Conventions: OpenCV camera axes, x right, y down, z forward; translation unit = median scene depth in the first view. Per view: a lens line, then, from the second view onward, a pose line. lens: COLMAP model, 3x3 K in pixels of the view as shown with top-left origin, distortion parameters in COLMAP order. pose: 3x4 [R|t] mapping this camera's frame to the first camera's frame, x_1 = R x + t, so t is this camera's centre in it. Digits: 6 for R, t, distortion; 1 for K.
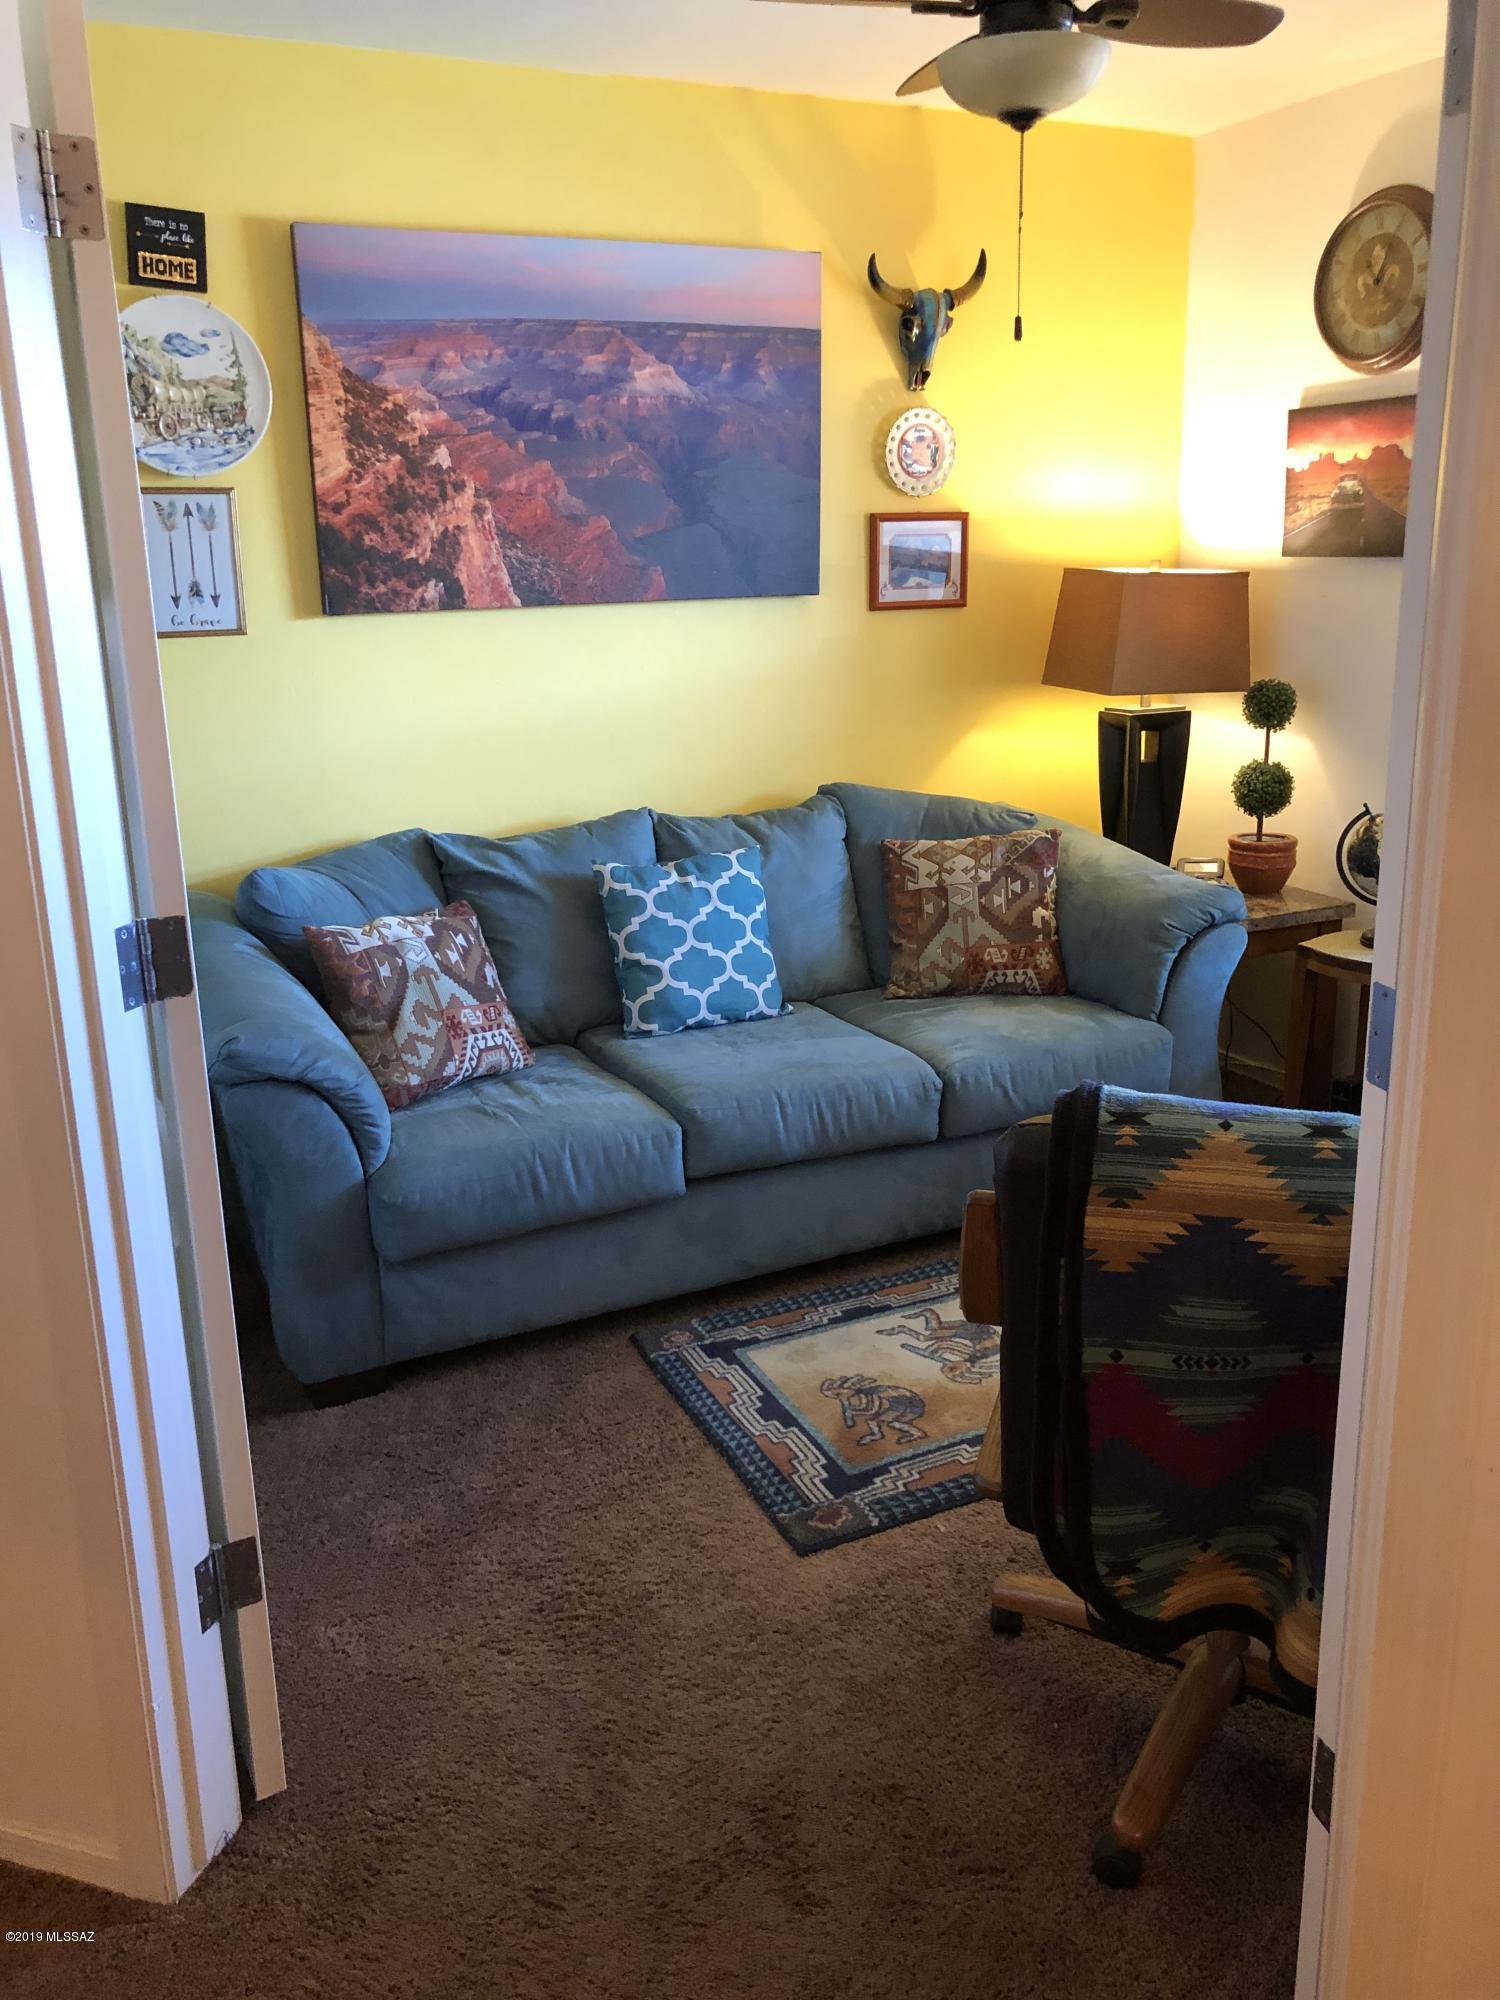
lens RADIAL K [[1650.3, 0, 749.9], [0, 1650.3, 986.4], [0, 0, 1]] dist [0.021353, -0.013209]
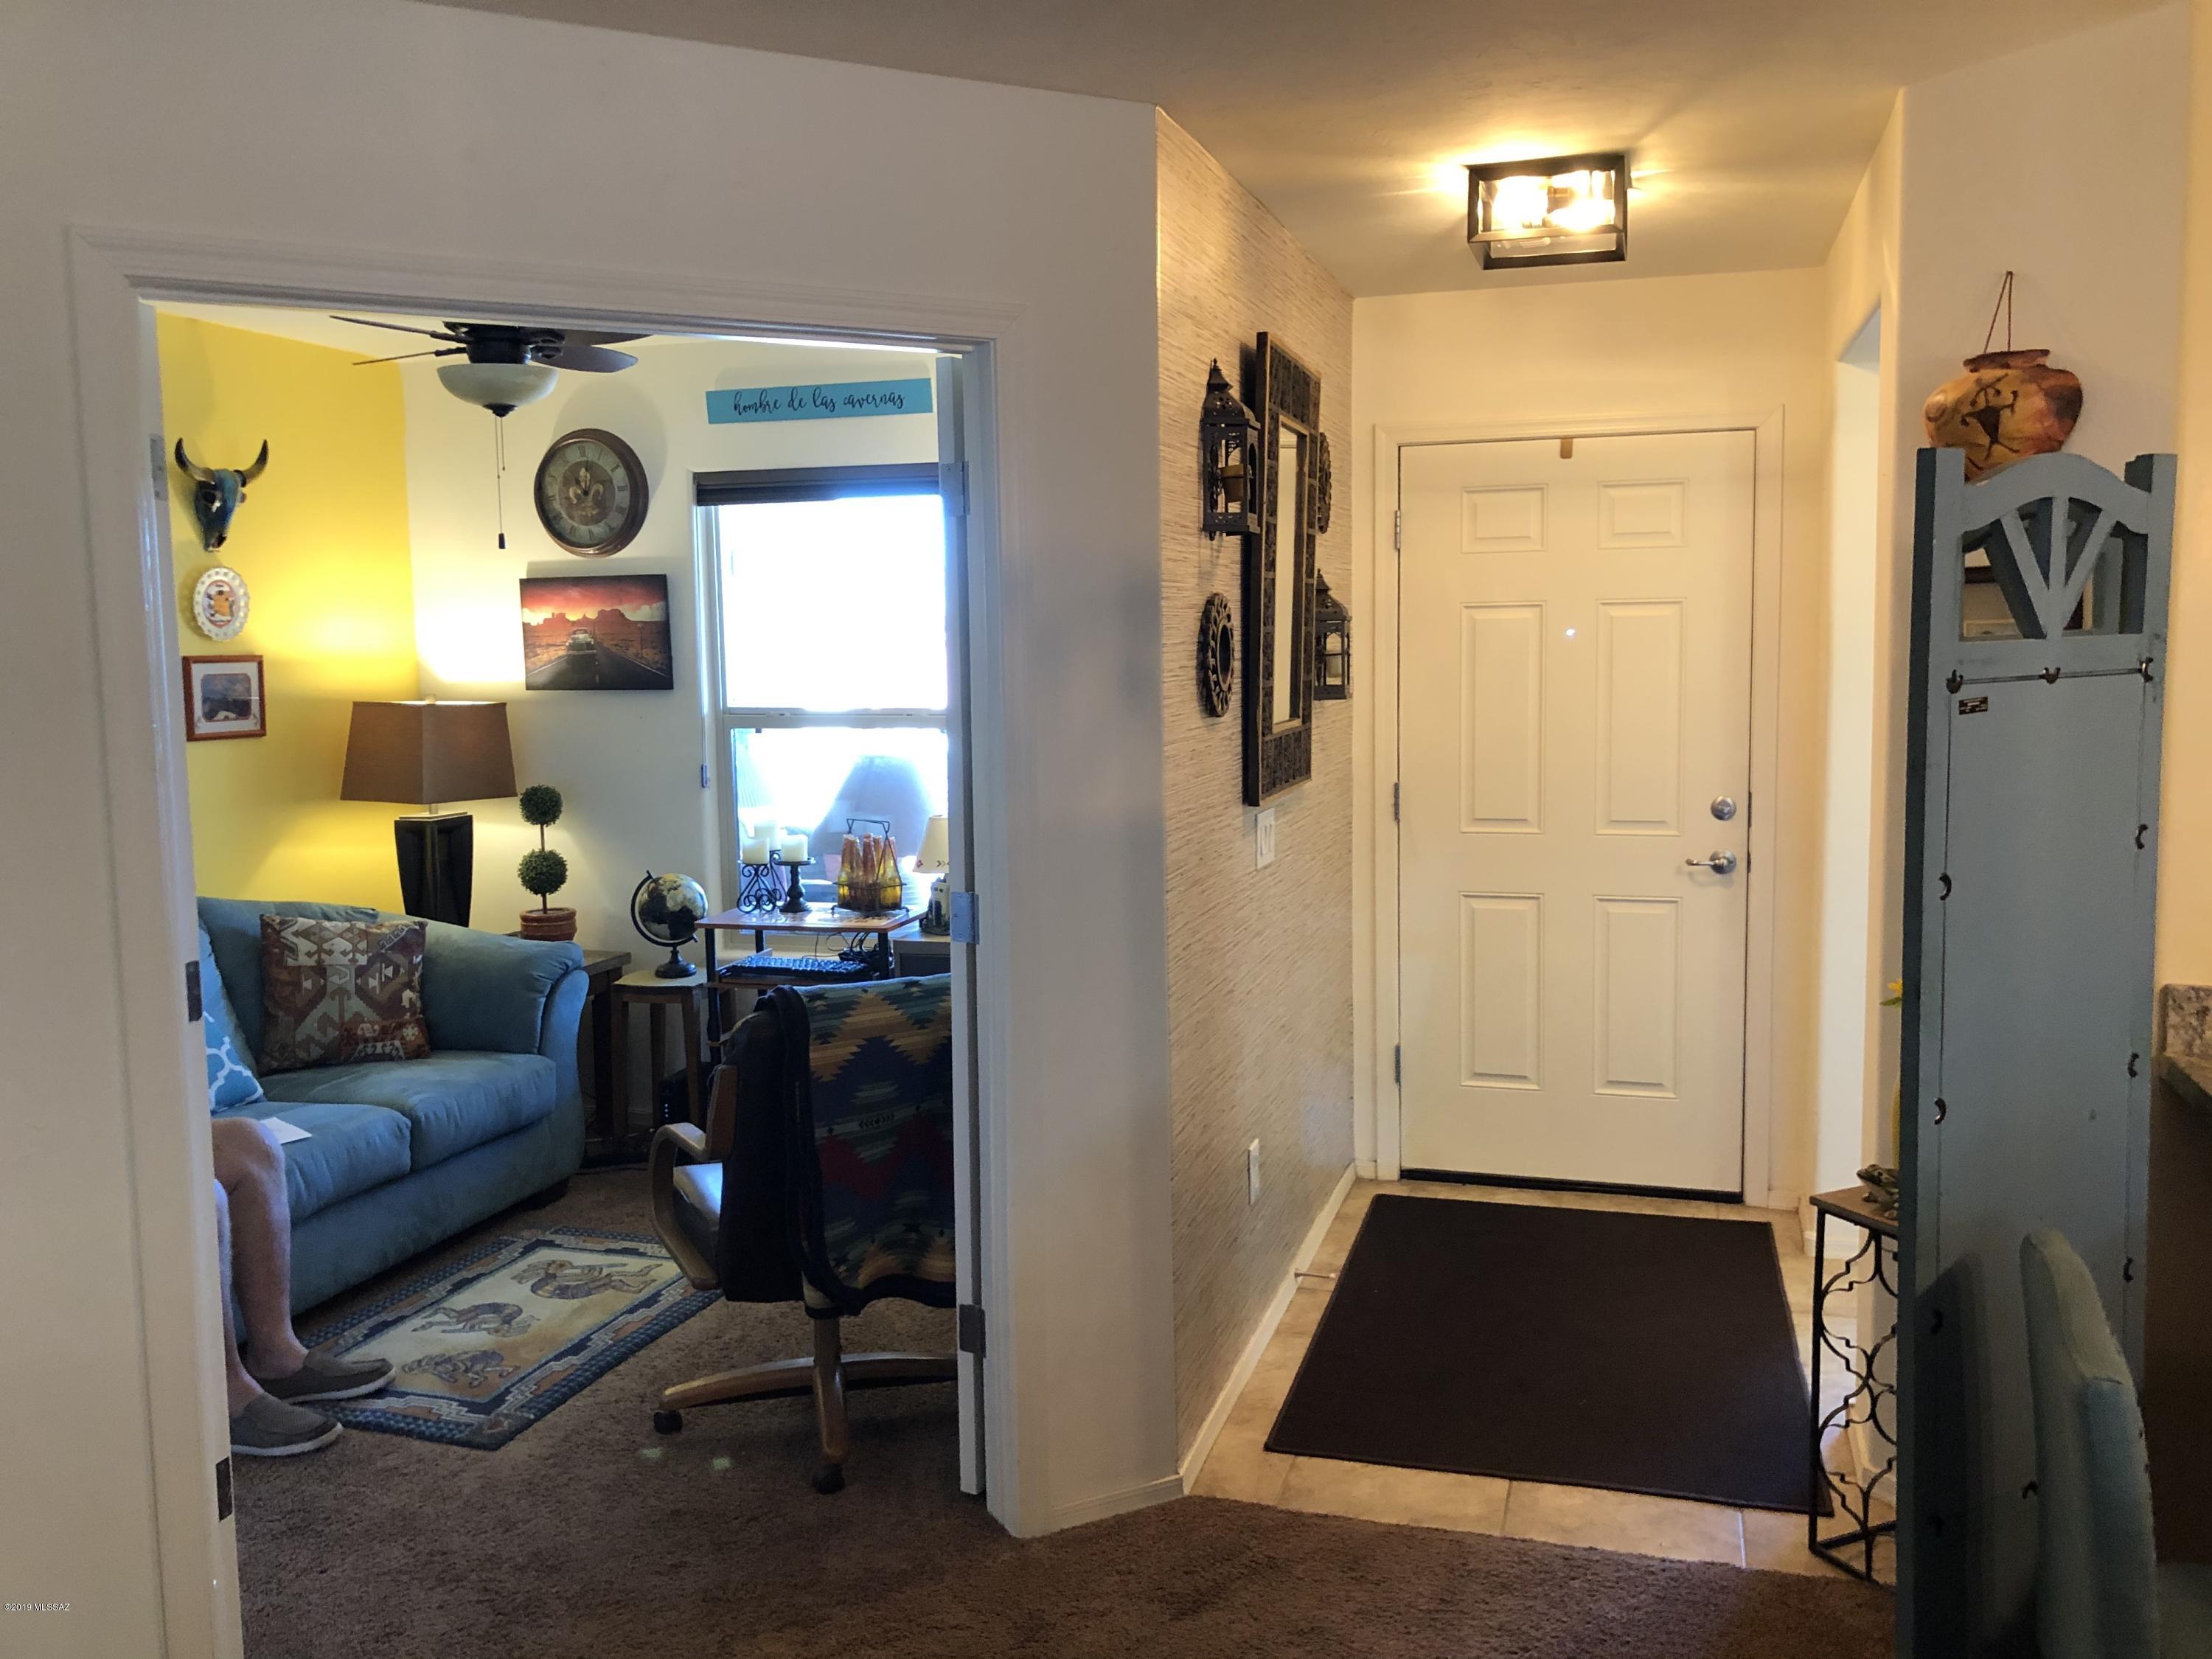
lens RADIAL K [[1825.3, 0, 1106.0], [0, 1825.3, 831.2], [0, 0, 1]] dist [0.021353, -0.013209]
pose [[0.697005, -0.067779, 0.713856, -0.395813], [0.189462, 0.977552, -0.092174, 0.060247], [-0.691584, 0.199494, 0.694200, -0.264409]]
